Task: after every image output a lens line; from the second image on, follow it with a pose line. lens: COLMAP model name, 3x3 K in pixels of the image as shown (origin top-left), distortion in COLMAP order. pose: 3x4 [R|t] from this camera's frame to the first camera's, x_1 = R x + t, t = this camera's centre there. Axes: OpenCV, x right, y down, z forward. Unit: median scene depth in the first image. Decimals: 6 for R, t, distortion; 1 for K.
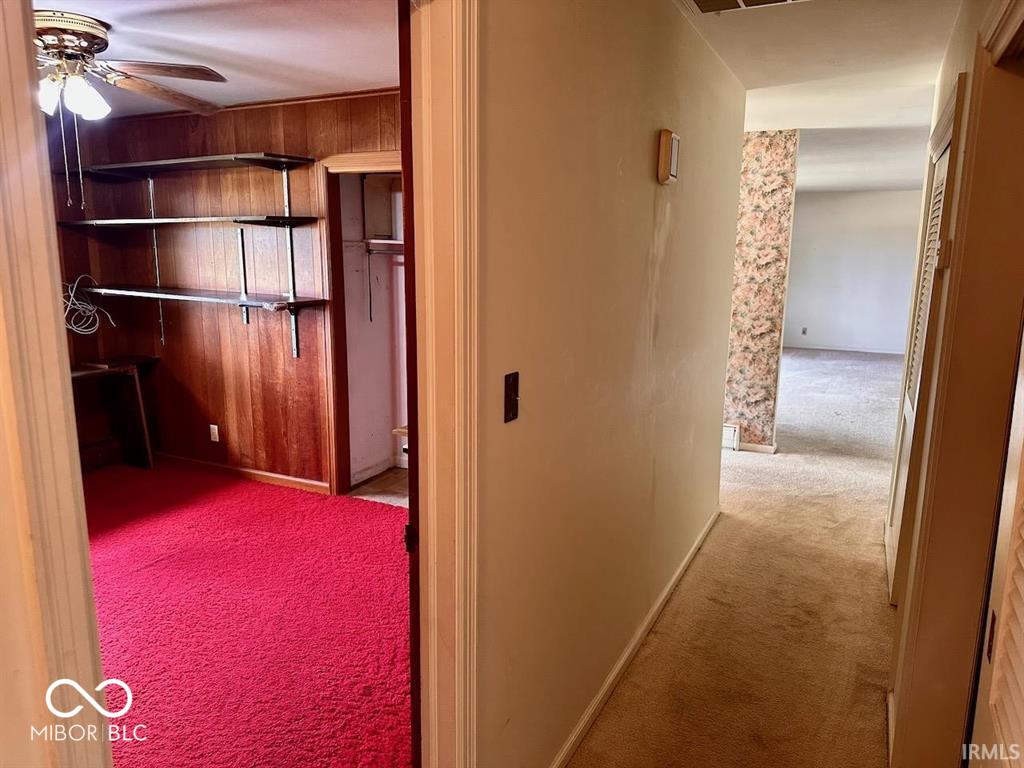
lens RADIAL K [[745.8, 0, 544.1], [0, 745.8, 386.5], [0, 0, 1]] dist [0.095774, -0.179451]
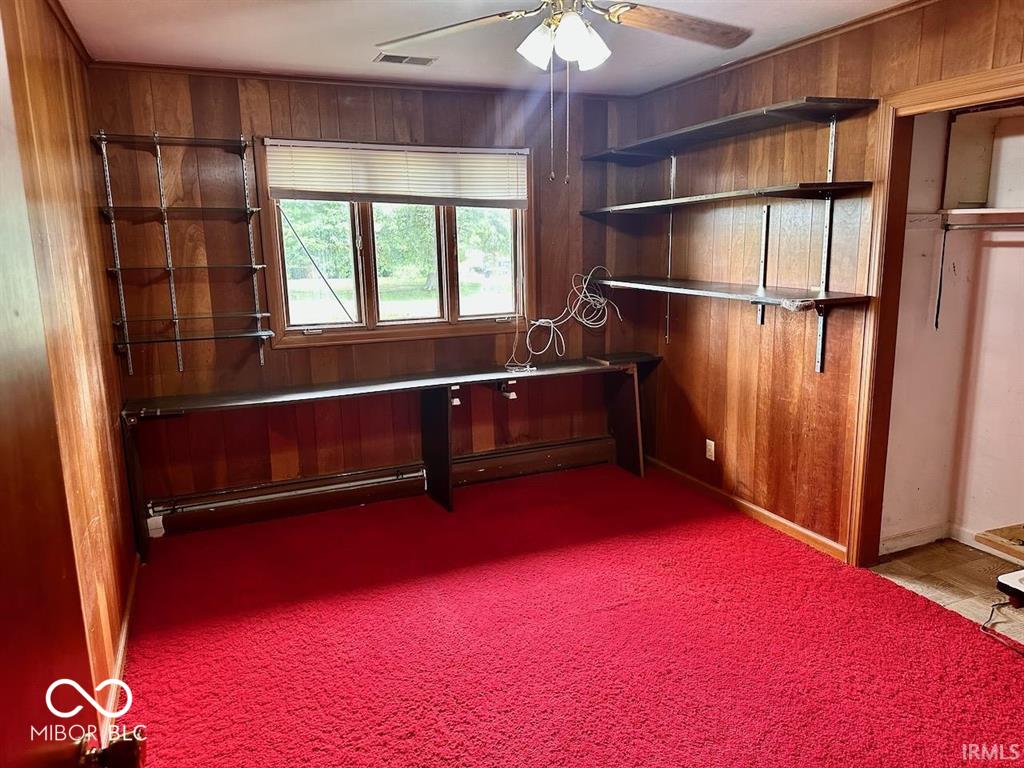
lens RADIAL K [[717.6, 0, 507.6], [0, 717.6, 376.8], [0, 0, 1]] dist [0.089498, -0.118268]
pose [[0.743110, 0.096084, -0.662235, -0.077865], [-0.094696, 0.994778, 0.038073, -0.031666], [0.662435, 0.034418, 0.748328, 0.244705]]
